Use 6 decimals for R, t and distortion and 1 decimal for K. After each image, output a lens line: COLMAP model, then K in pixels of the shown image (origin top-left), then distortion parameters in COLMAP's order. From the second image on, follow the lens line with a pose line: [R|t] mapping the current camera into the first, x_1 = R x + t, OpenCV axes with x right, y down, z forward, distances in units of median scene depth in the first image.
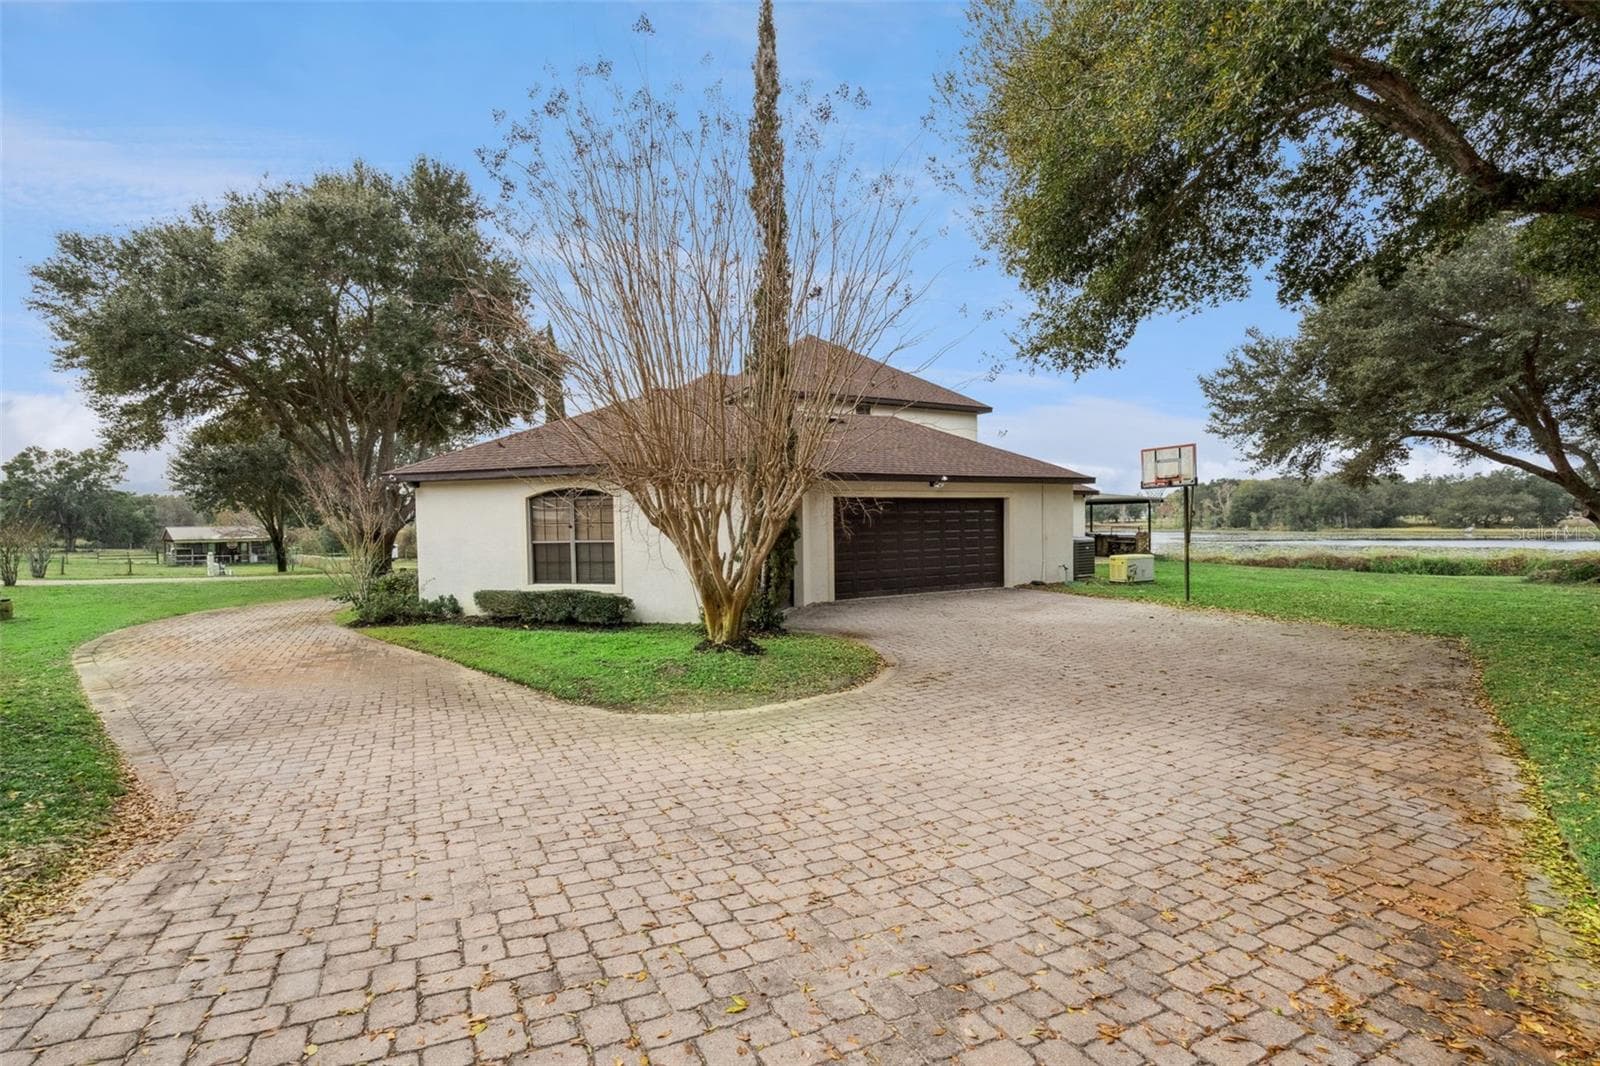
lens RADIAL K [[733.9, 0, 805.5], [0, 733.9, 531.6], [0, 0, 1]] dist [-0.000080, -0.002379]
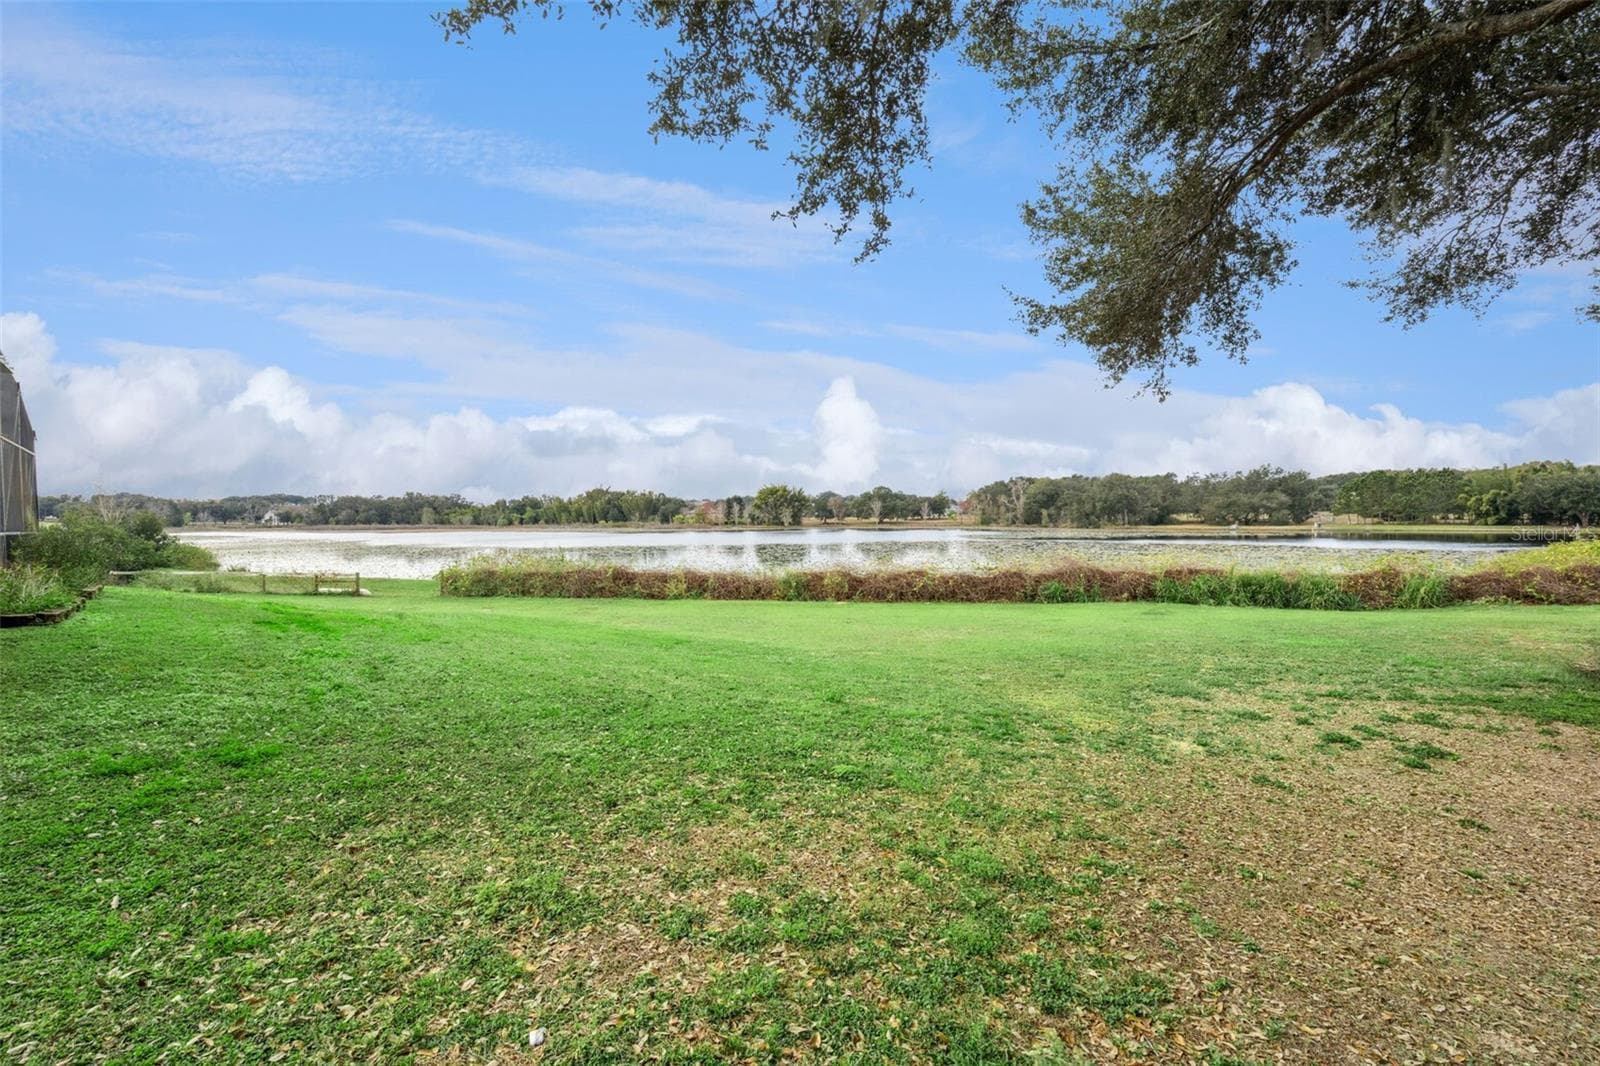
lens RADIAL K [[733.9, 0, 806.7], [0, 733.9, 535.0], [0, 0, 1]] dist [-0.000080, -0.002379]
pose [[0.975398, -0.001026, 0.220447, 0.088410], [-0.000844, 0.999964, 0.008390, 0.000618], [-0.220448, -0.008370, 0.975363, 0.116939]]
